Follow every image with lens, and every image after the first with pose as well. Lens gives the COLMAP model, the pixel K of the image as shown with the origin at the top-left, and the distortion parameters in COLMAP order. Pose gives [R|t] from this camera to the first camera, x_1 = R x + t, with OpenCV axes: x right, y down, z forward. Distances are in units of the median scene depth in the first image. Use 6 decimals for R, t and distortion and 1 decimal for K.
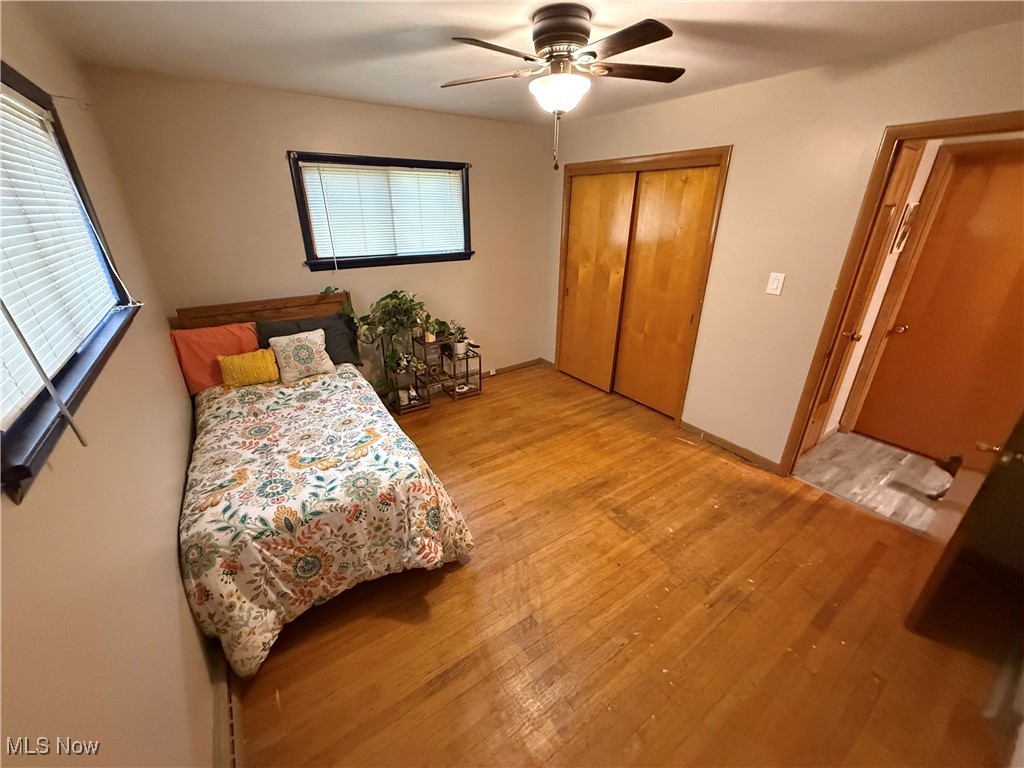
lens RADIAL K [[408.8, 0, 510.6], [0, 408.8, 387.3], [0, 0, 1]] dist [0.001793, 0.000135]
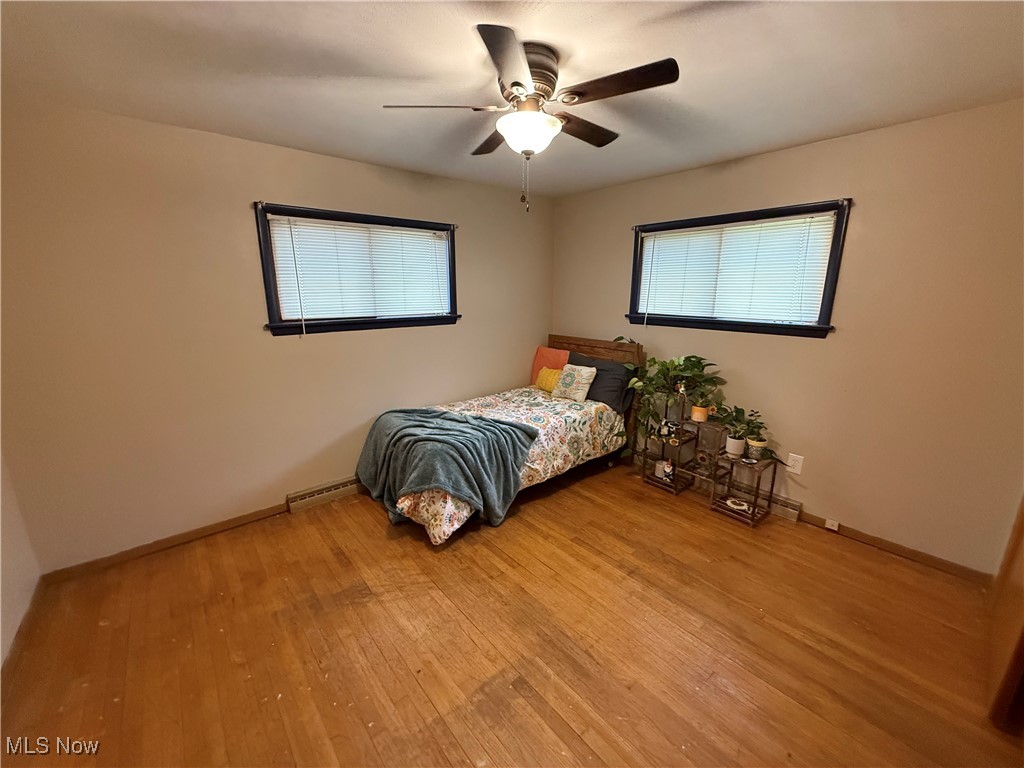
lens RADIAL K [[408.8, 0, 505.9], [0, 408.8, 385.4], [0, 0, 1]] dist [0.001793, 0.000135]
pose [[0.089996, 0.234167, -0.968022, 0.747078], [-0.400363, 0.898479, 0.180123, -0.230261], [0.911927, 0.371350, 0.174612, 0.650305]]
